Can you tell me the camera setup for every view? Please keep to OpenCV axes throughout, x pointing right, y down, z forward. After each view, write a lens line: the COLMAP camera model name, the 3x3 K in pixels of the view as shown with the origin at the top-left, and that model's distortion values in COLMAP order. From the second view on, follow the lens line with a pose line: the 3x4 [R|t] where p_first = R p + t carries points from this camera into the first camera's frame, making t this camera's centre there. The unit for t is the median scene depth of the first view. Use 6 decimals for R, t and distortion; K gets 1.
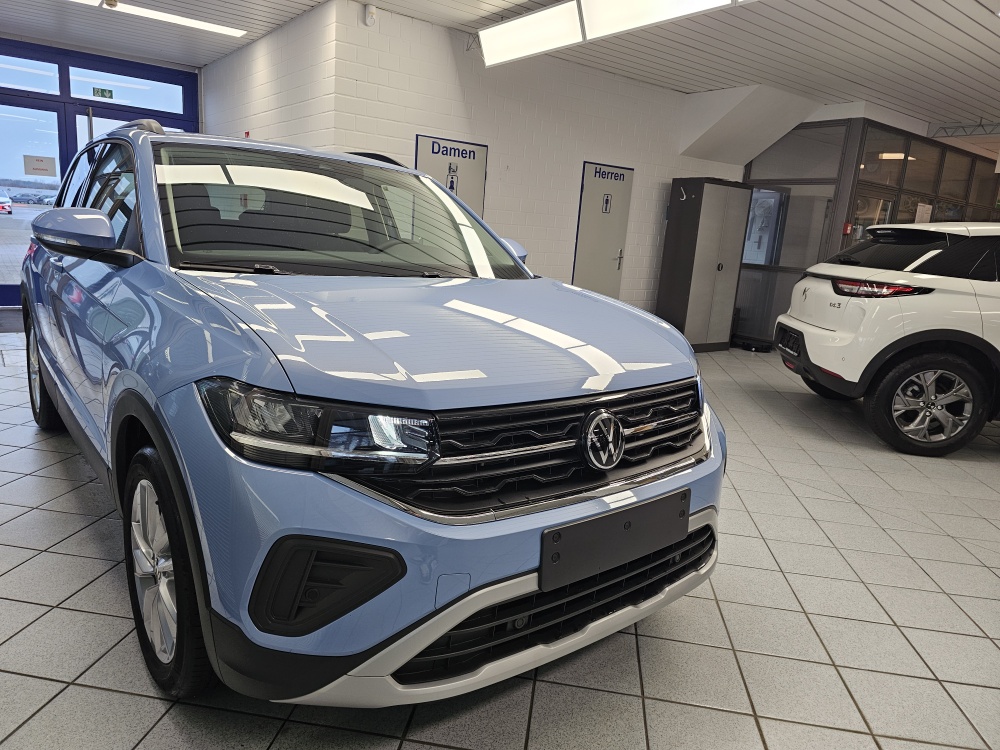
lens RADIAL K [[678.4, 0, 494.4], [0, 678.4, 374.8], [0, 0, 1]] dist [0.063067, -0.065999]
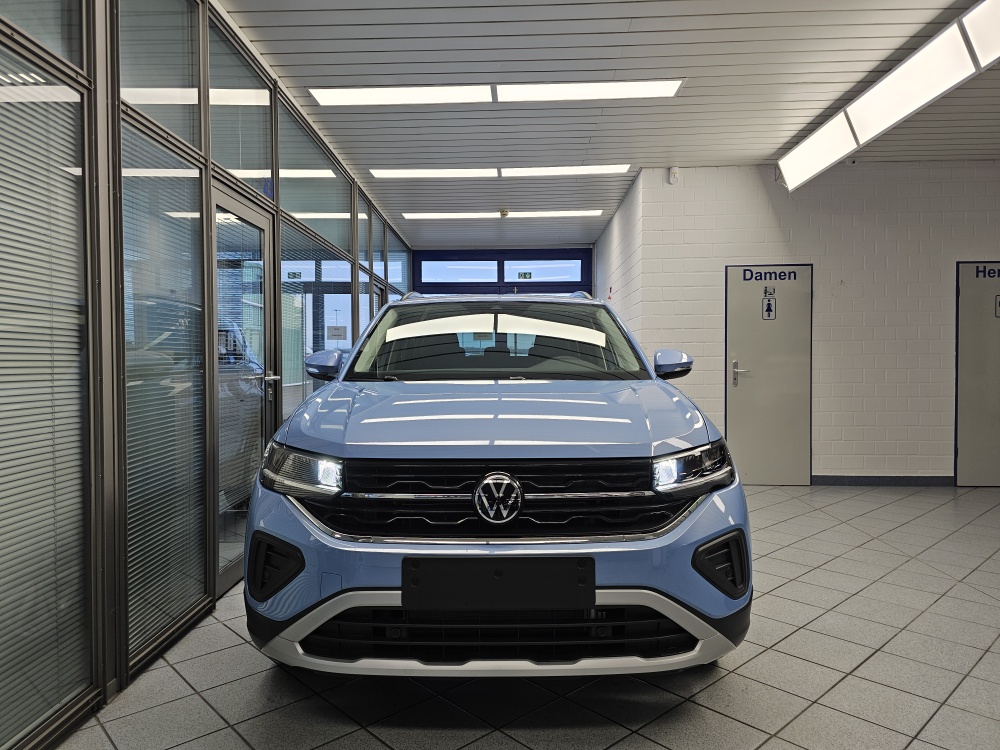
lens RADIAL K [[678.4, 0, 495.2], [0, 678.4, 370.5], [0, 0, 1]] dist [0.063067, -0.065999]
pose [[0.763596, -0.063868, -0.642527, 0.269738], [-0.076767, 0.979058, -0.188553, 0.029597], [0.641114, 0.193303, 0.742702, 0.023400]]
